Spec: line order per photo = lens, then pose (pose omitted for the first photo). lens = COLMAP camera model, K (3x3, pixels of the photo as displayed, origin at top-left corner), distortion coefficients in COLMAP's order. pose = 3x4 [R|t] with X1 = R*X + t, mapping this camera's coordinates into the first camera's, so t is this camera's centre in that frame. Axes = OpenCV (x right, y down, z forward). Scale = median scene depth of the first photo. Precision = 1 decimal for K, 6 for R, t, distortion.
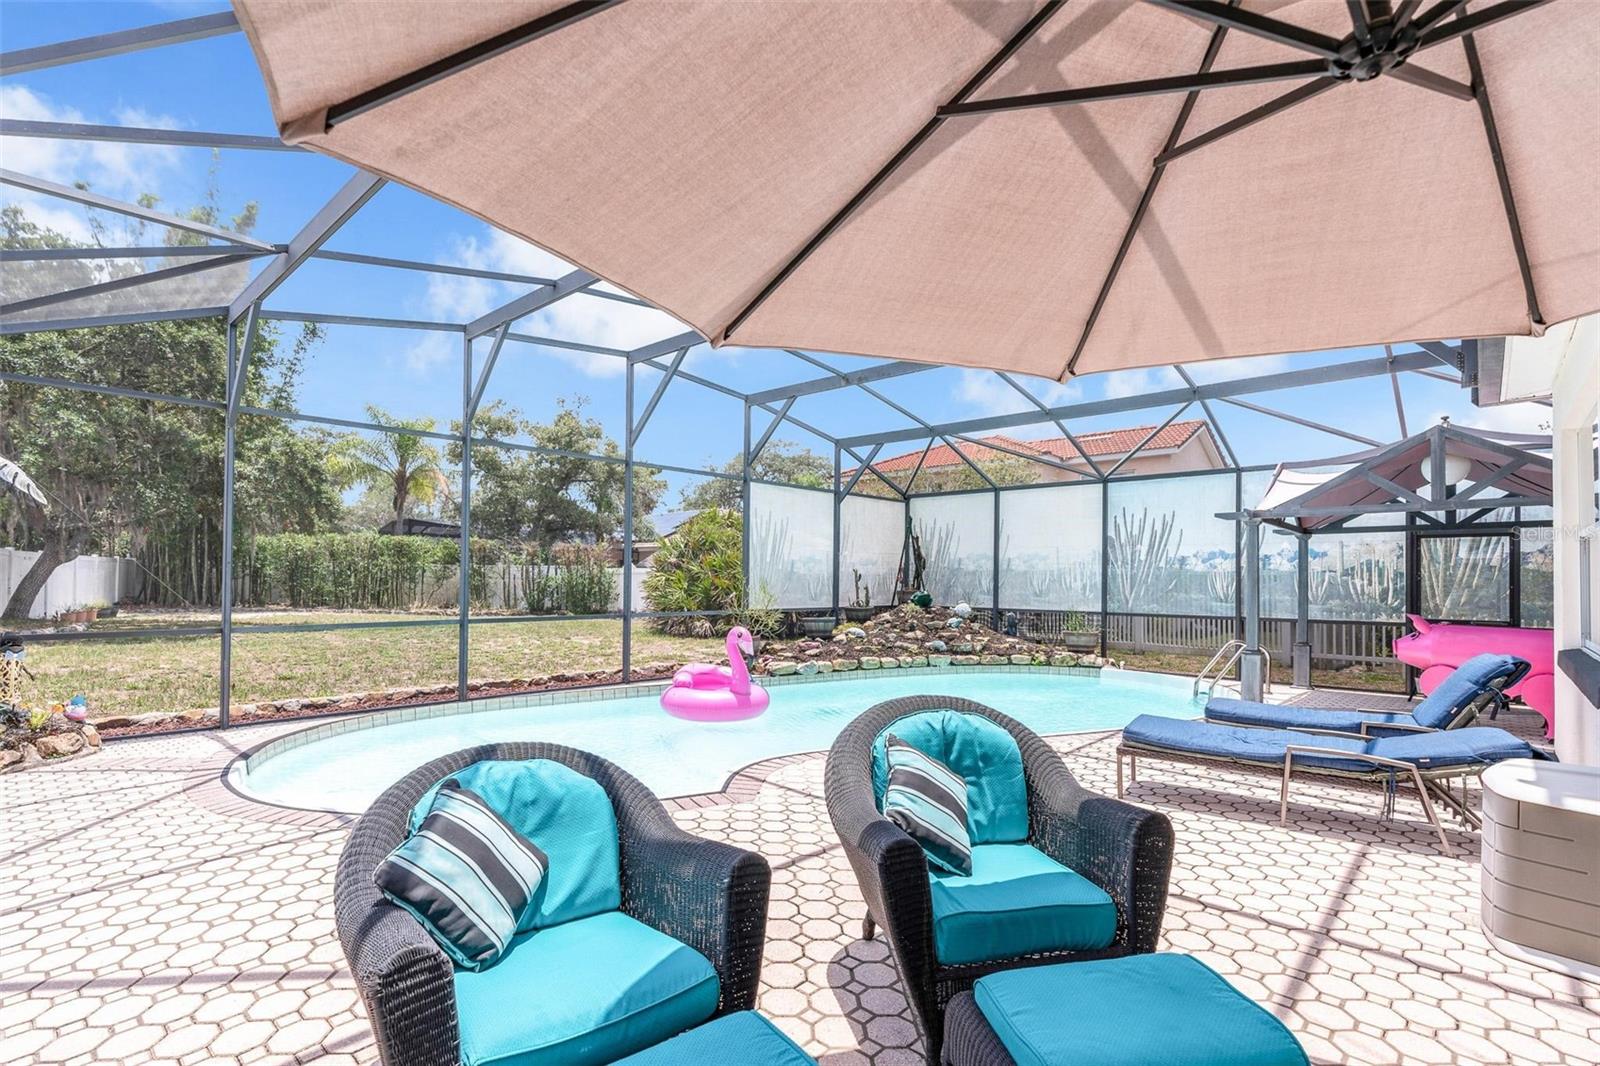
lens RADIAL K [[747.8, 0, 795.3], [0, 747.8, 556.9], [0, 0, 1]] dist [-0.004677, 0.001546]
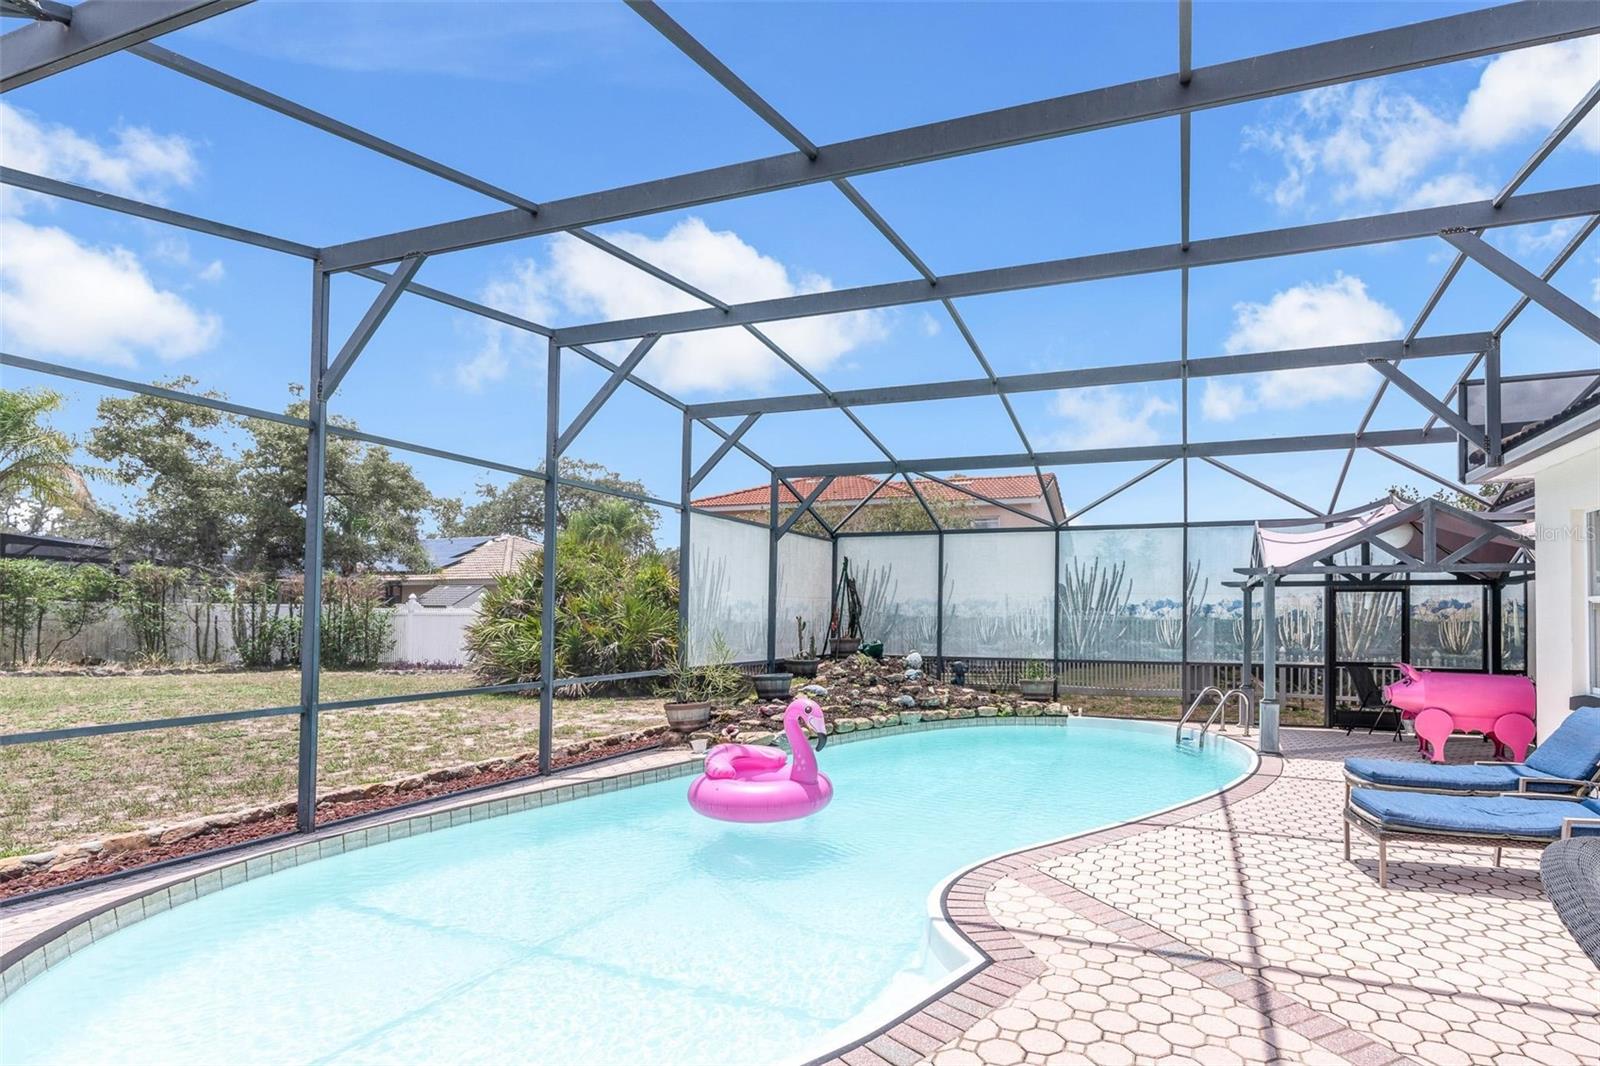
lens RADIAL K [[737.0, 0, 838.8], [0, 737.0, 584.3], [0, 0, 1]] dist [-0.004883, -0.000028]
pose [[0.912142, 0.009861, 0.409757, -0.257692], [-0.008126, 0.999949, -0.005974, -0.018435], [-0.409795, 0.002119, 0.912175, 0.210346]]
